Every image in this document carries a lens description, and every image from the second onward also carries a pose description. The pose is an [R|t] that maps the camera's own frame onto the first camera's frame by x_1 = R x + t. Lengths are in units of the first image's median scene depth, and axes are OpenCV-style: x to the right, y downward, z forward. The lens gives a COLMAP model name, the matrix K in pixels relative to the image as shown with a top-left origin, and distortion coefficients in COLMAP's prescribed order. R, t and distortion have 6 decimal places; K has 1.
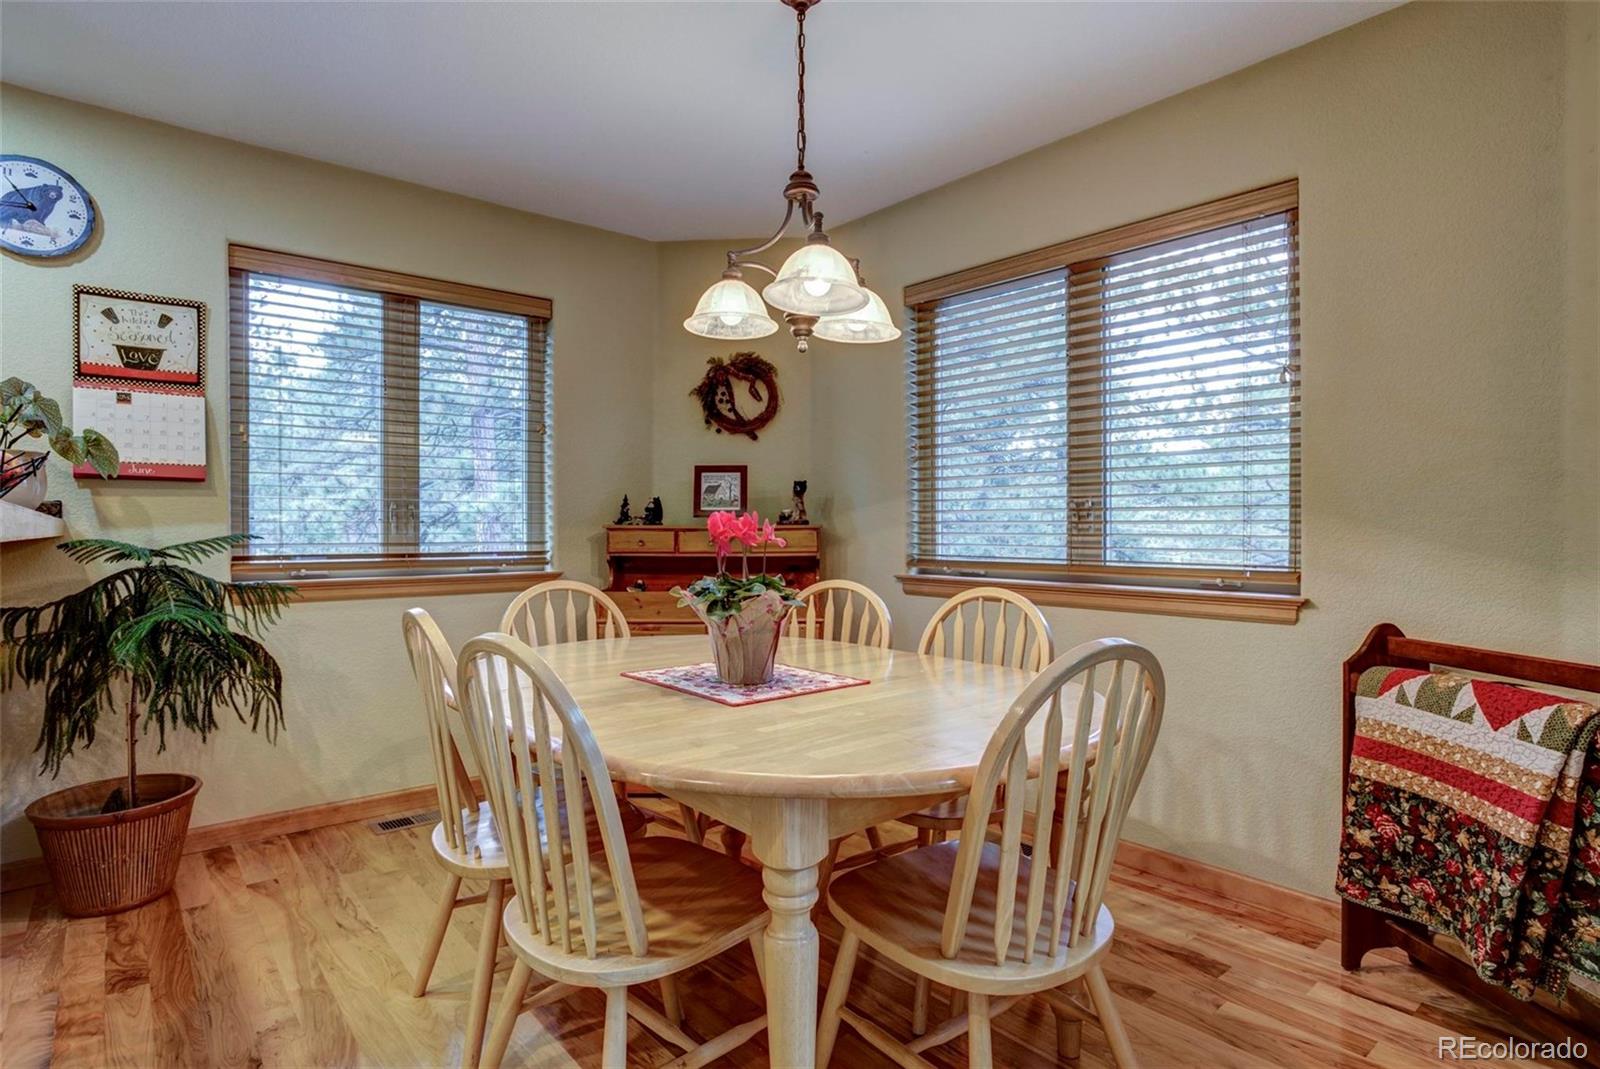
lens RADIAL K [[799.5, 0, 785.8], [0, 799.5, 533.2], [0, 0, 1]] dist [-0.060106, 0.023171]
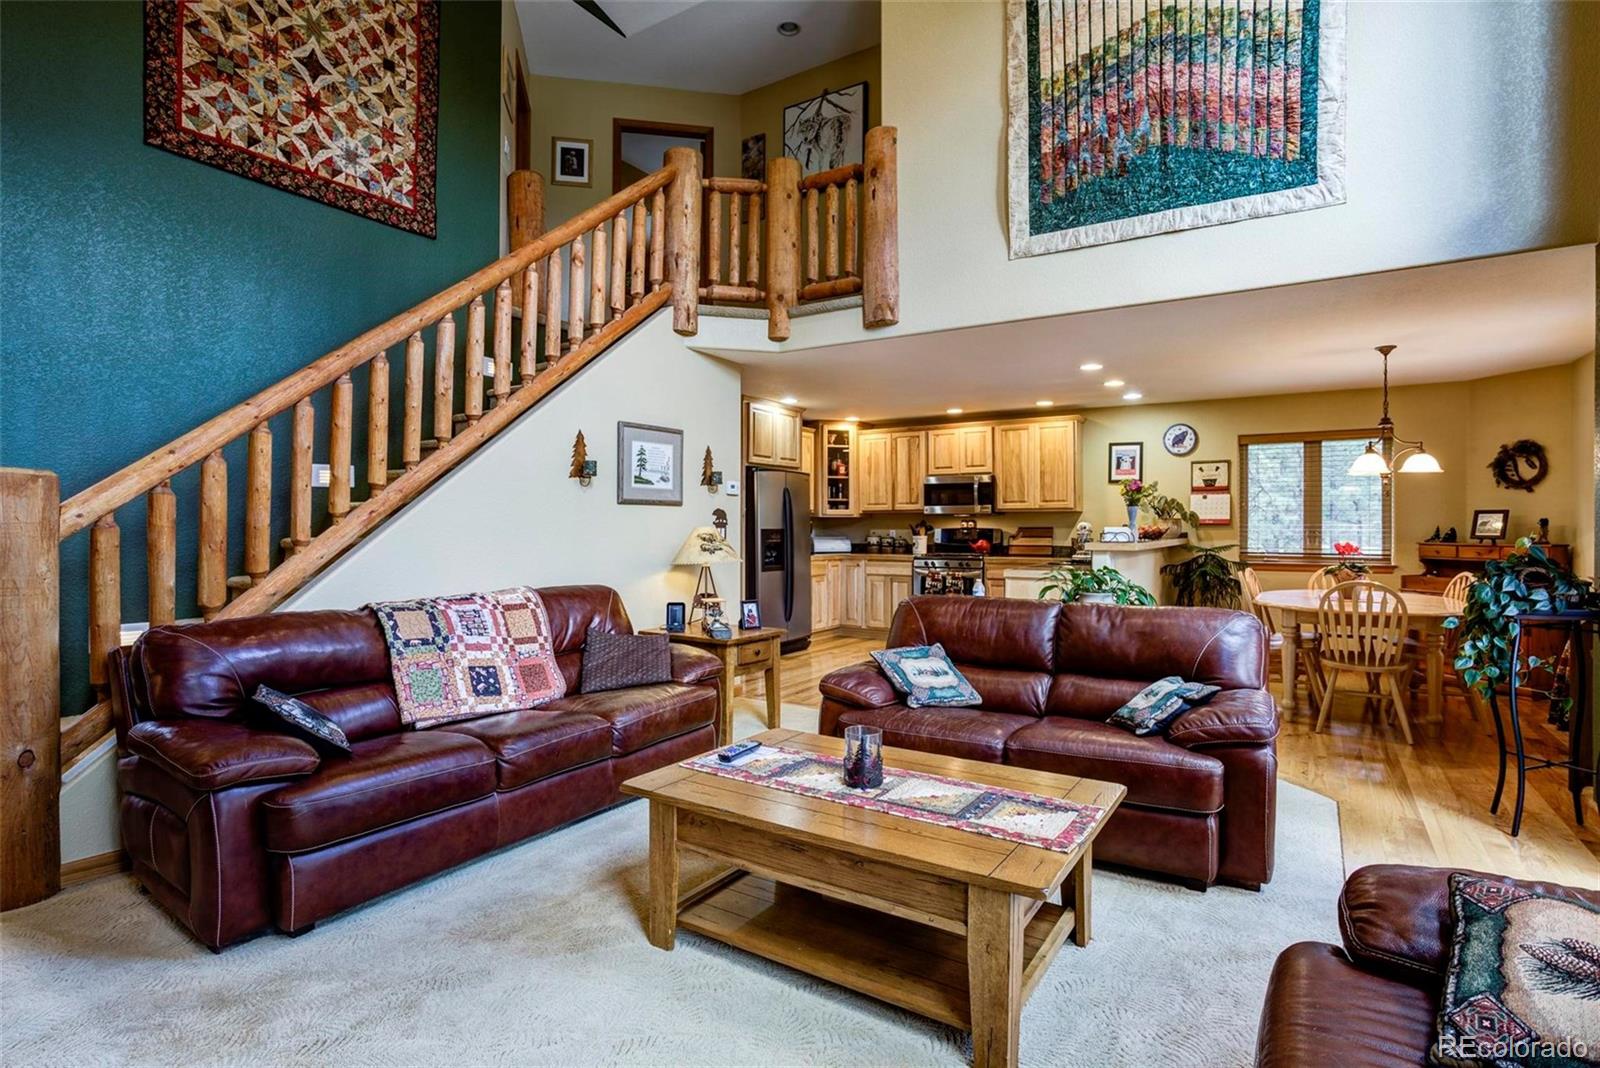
lens RADIAL K [[799.5, 0, 790.4], [0, 799.5, 531.9], [0, 0, 1]] dist [-0.060106, 0.023171]
pose [[0.284370, 0.008787, -0.958674, 1.368778], [-0.010724, 0.999925, 0.005985, -0.036523], [0.958655, 0.008579, 0.284442, -1.191256]]
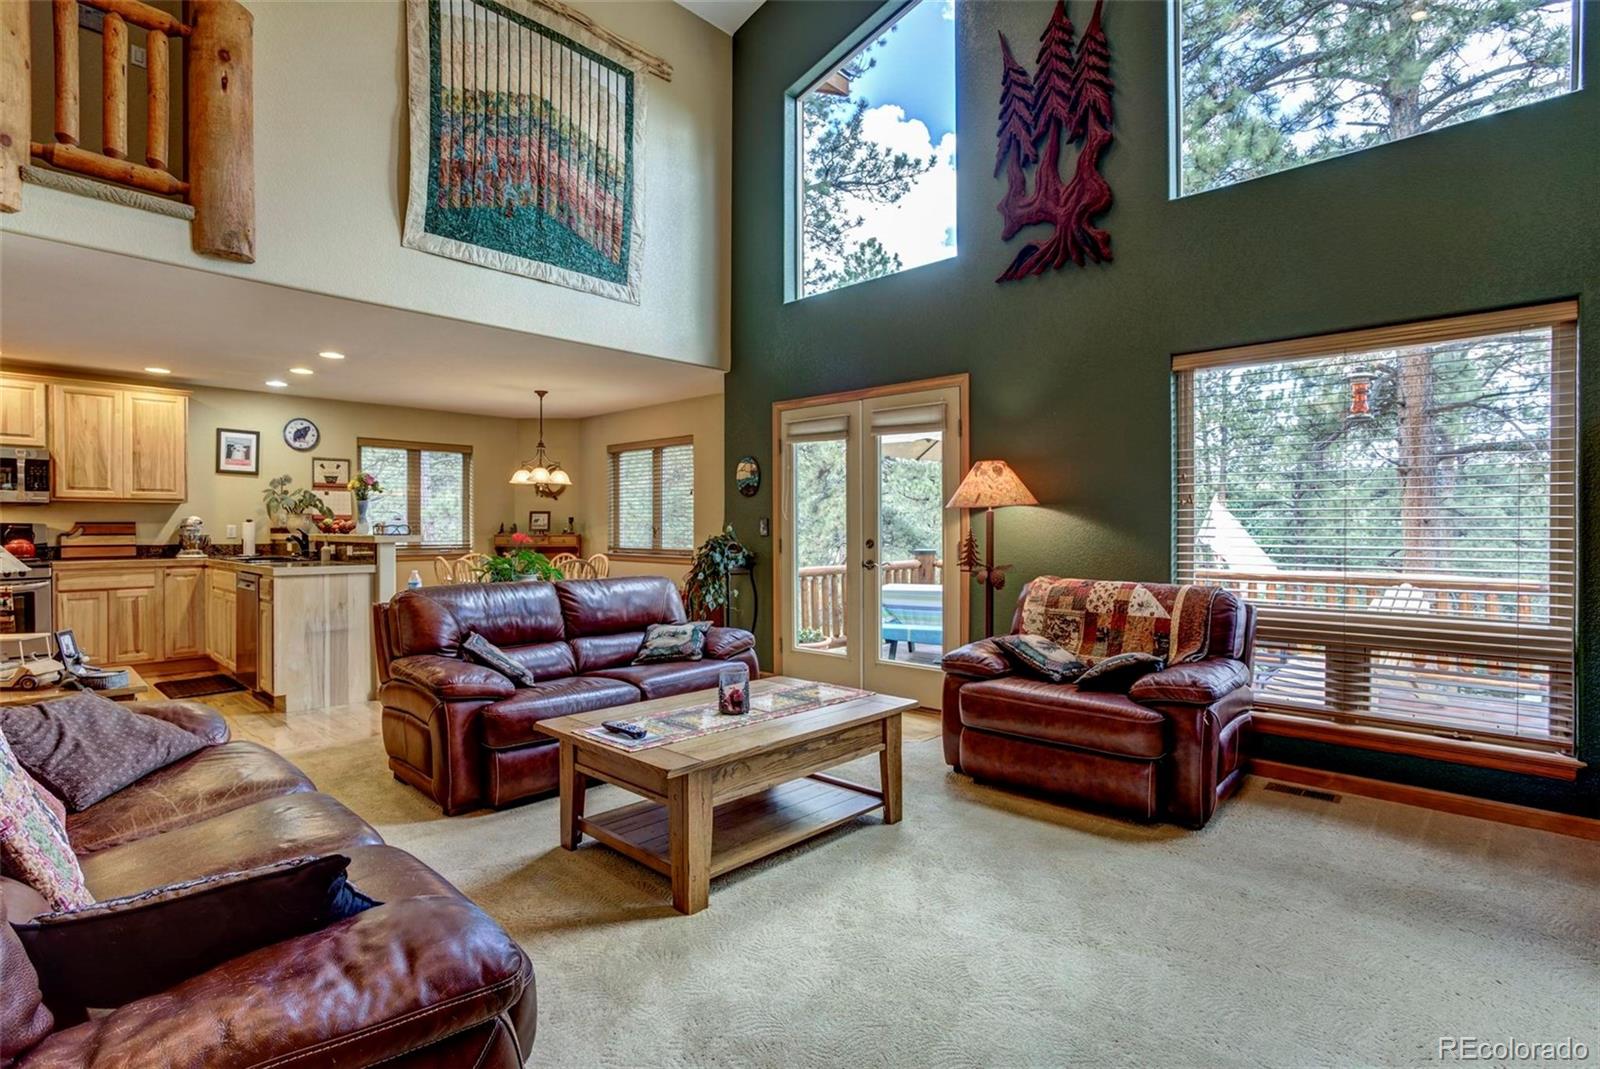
lens RADIAL K [[775.5, 0, 815.4], [0, 775.5, 530.1], [0, 0, 1]] dist [-0.055241, 0.024526]
pose [[0.990279, 0.000770, 0.139090, 0.547652], [0.000406, 0.999964, -0.008430, -0.003547], [-0.139092, 0.008405, 0.990244, -1.933082]]
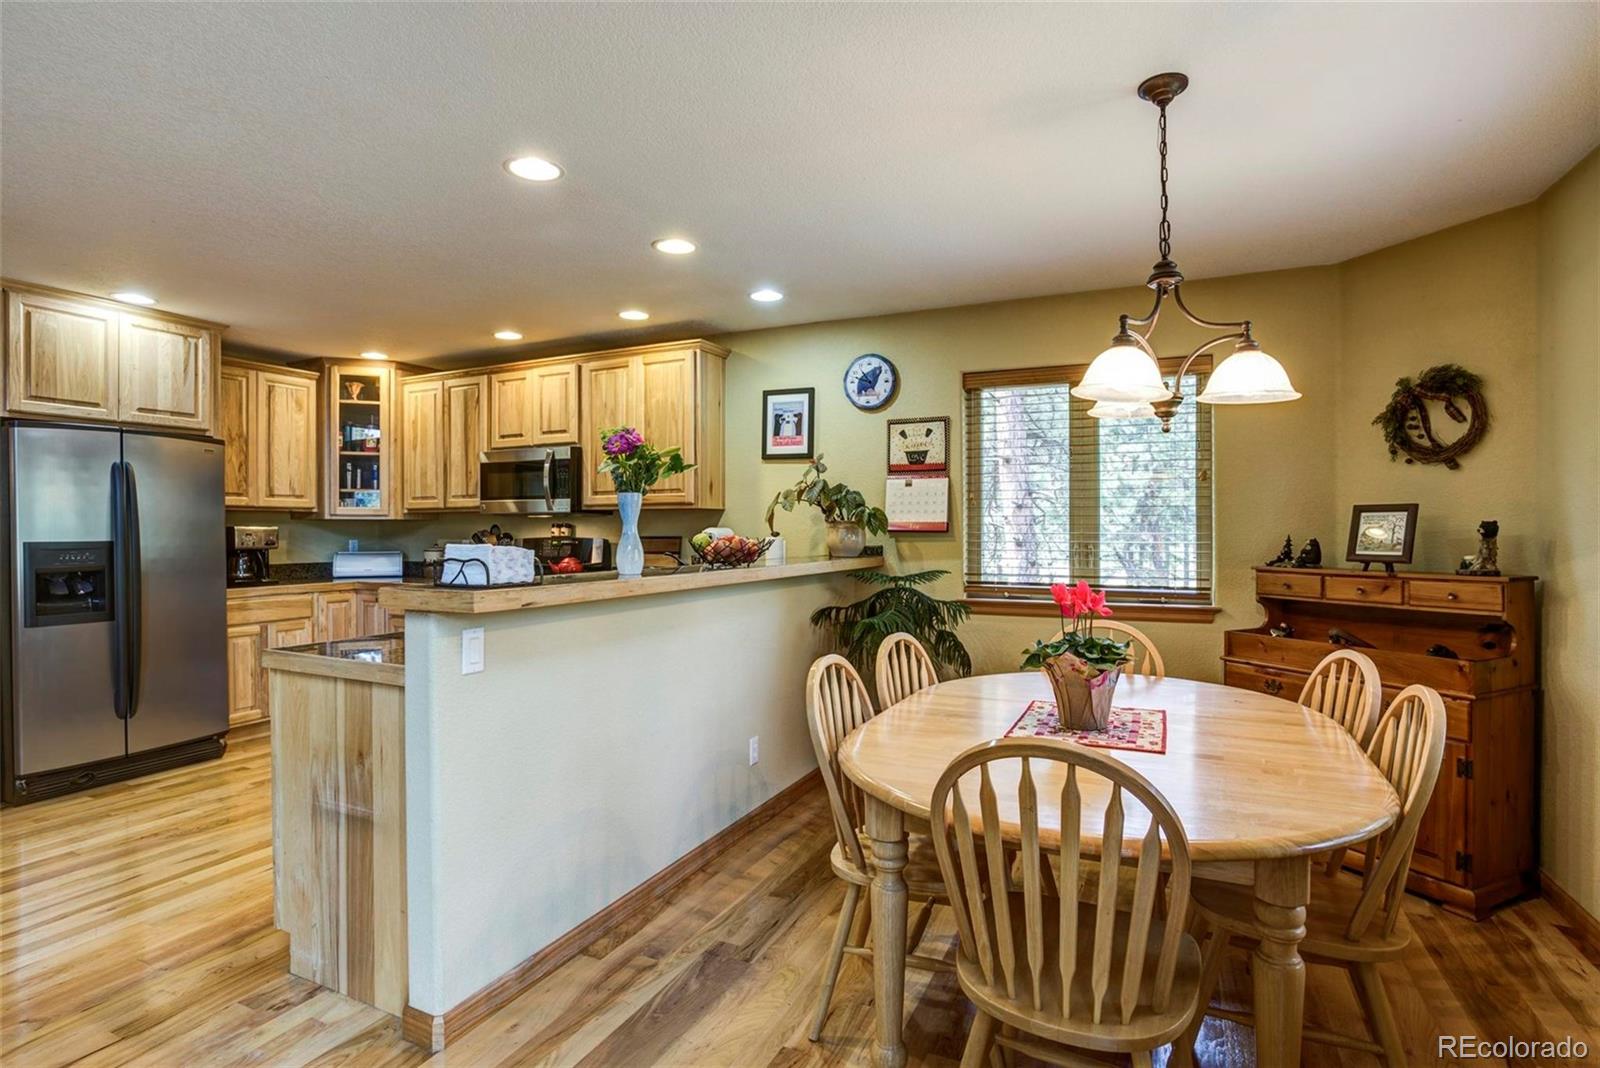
lens RADIAL K [[799.5, 0, 807.8], [0, 799.5, 534.1], [0, 0, 1]] dist [-0.060106, 0.023171]
pose [[0.422617, 0.005485, -0.906292, 0.528236], [-0.011106, 0.999938, 0.000873, -0.055633], [0.906241, 0.009696, 0.422651, 0.068458]]
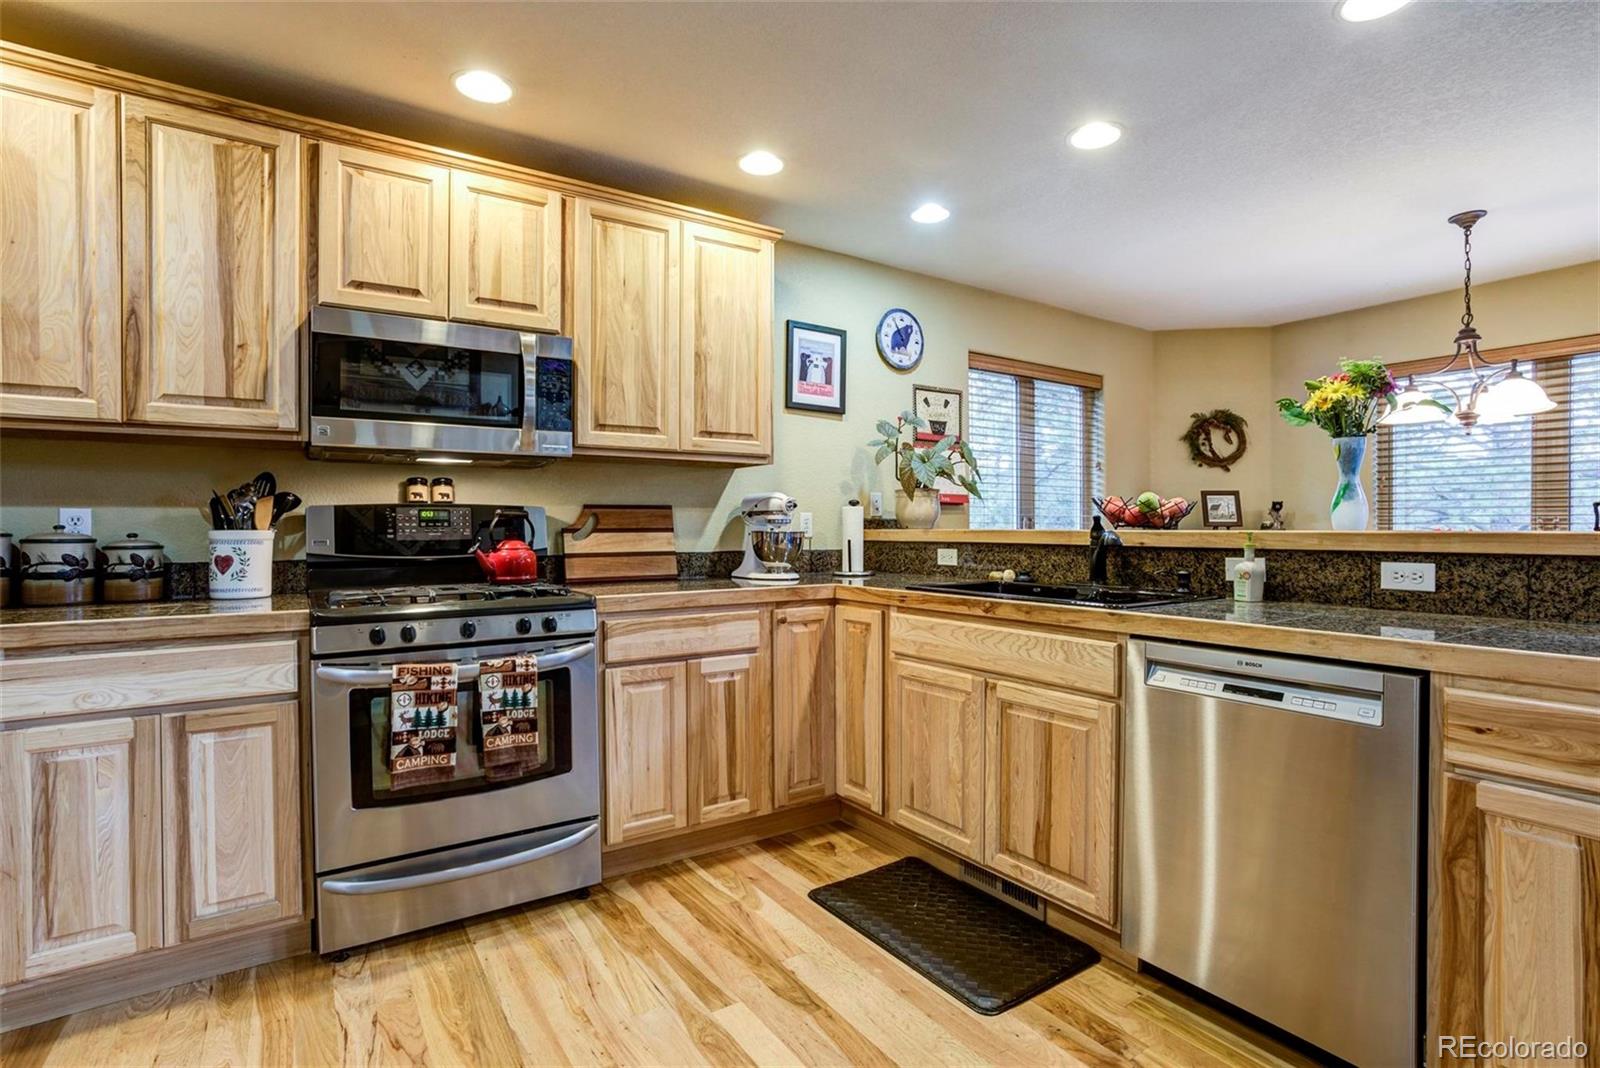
lens RADIAL K [[775.5, 0, 802.3], [0, 775.5, 531.2], [0, 0, 1]] dist [-0.055241, 0.024526]
pose [[0.993785, 0.000325, -0.111320, -0.821050], [-0.001114, 0.999975, -0.007026, -0.002087], [0.111315, 0.007106, 0.993760, -0.538021]]
